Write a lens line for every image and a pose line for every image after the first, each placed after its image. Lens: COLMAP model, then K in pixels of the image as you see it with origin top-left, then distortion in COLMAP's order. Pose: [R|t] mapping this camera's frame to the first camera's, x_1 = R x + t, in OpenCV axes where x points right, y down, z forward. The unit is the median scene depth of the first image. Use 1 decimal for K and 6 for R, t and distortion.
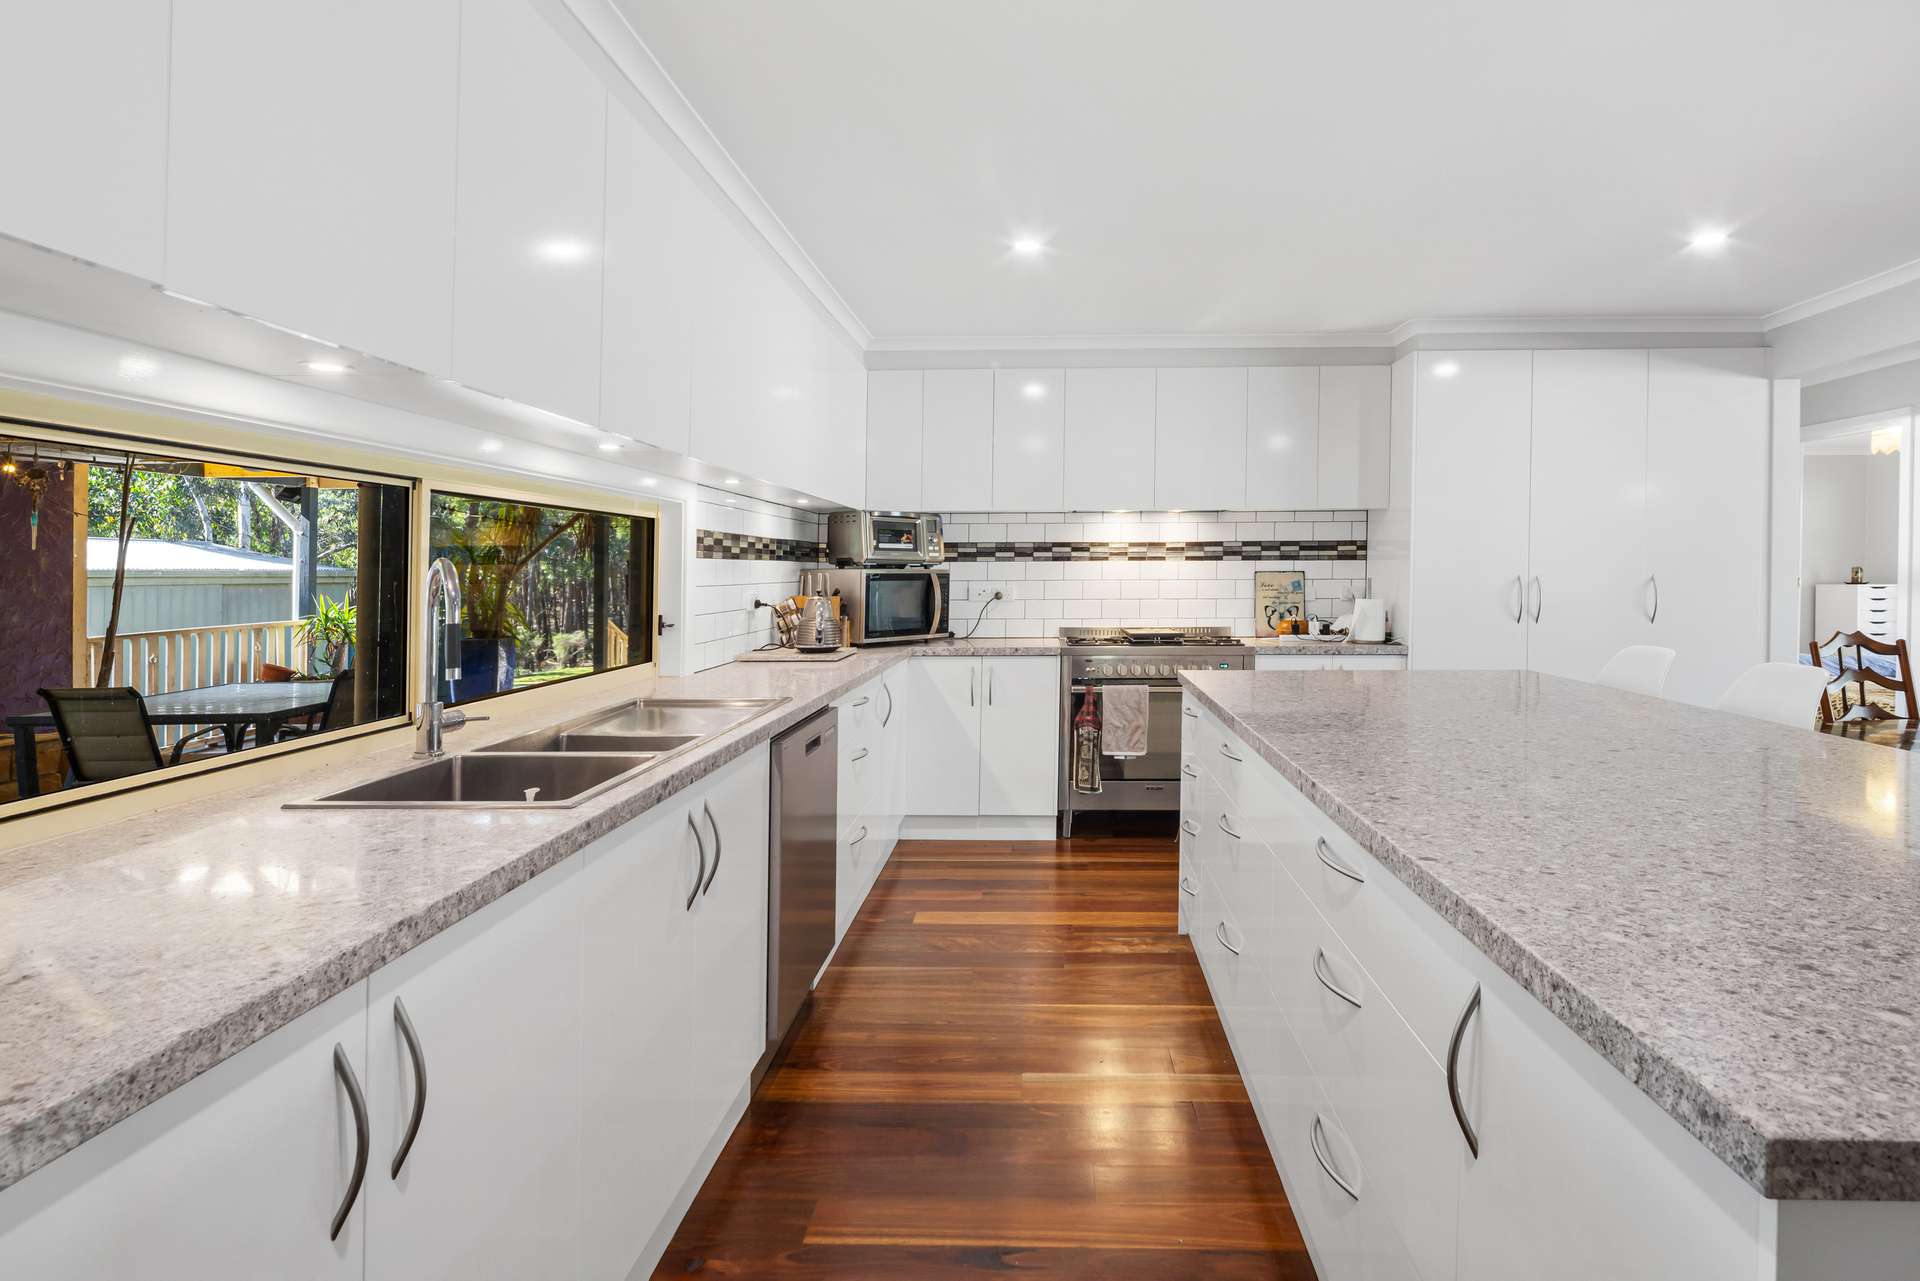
lens RADIAL K [[943.4, 0, 961.6], [0, 943.4, 580.6], [0, 0, 1]] dist [-0.001853, -0.000451]
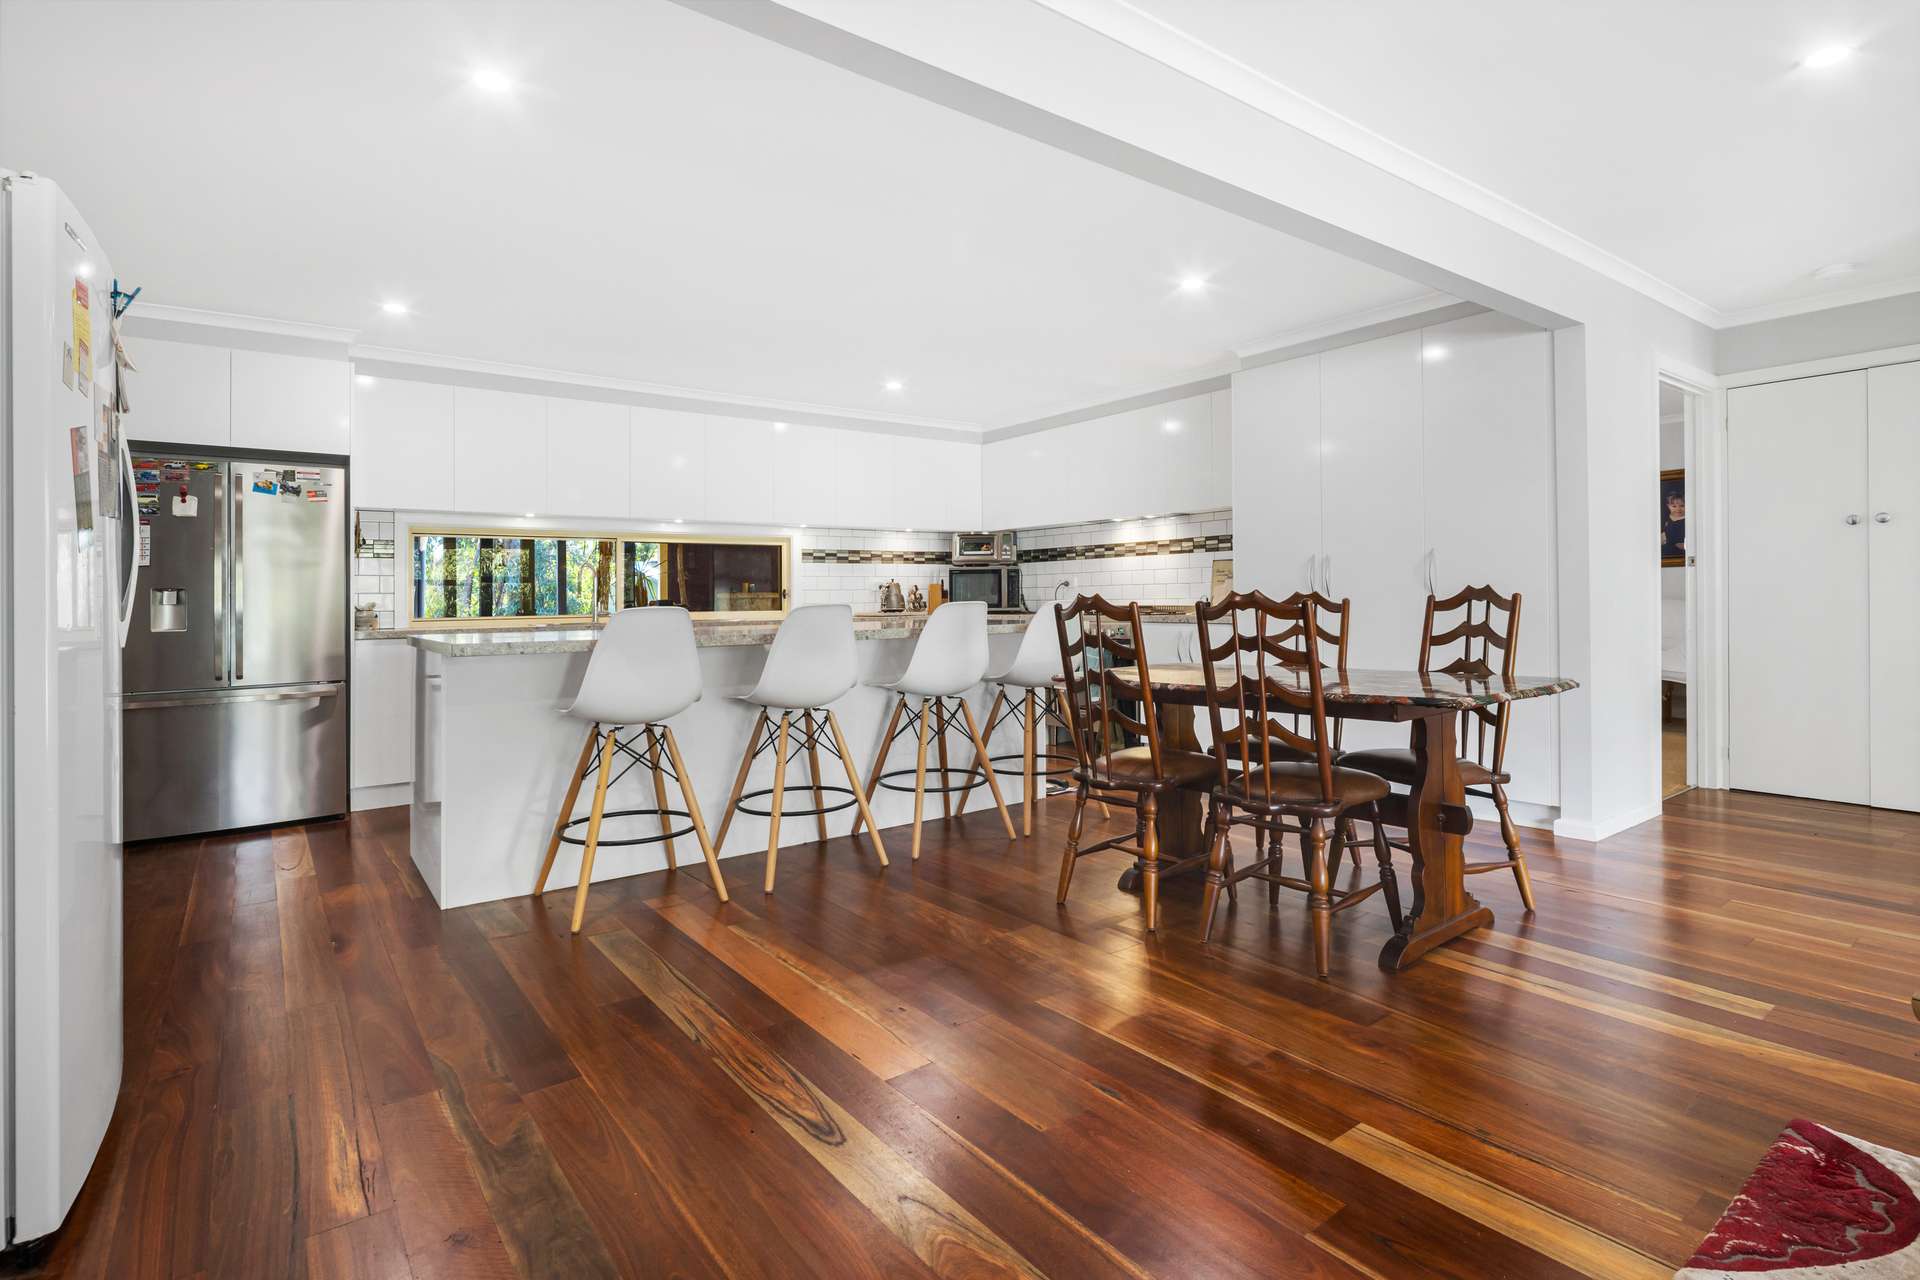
lens RADIAL K [[942.3, 0, 960.4], [0, 942.3, 600.9], [0, 0, 1]] dist [-0.000119, -0.000037]
pose [[0.626228, -0.003495, -0.779632, 1.118793], [0.002988, 0.999993, -0.002083, 0.046982], [0.779634, -0.001025, 0.626235, -0.030490]]
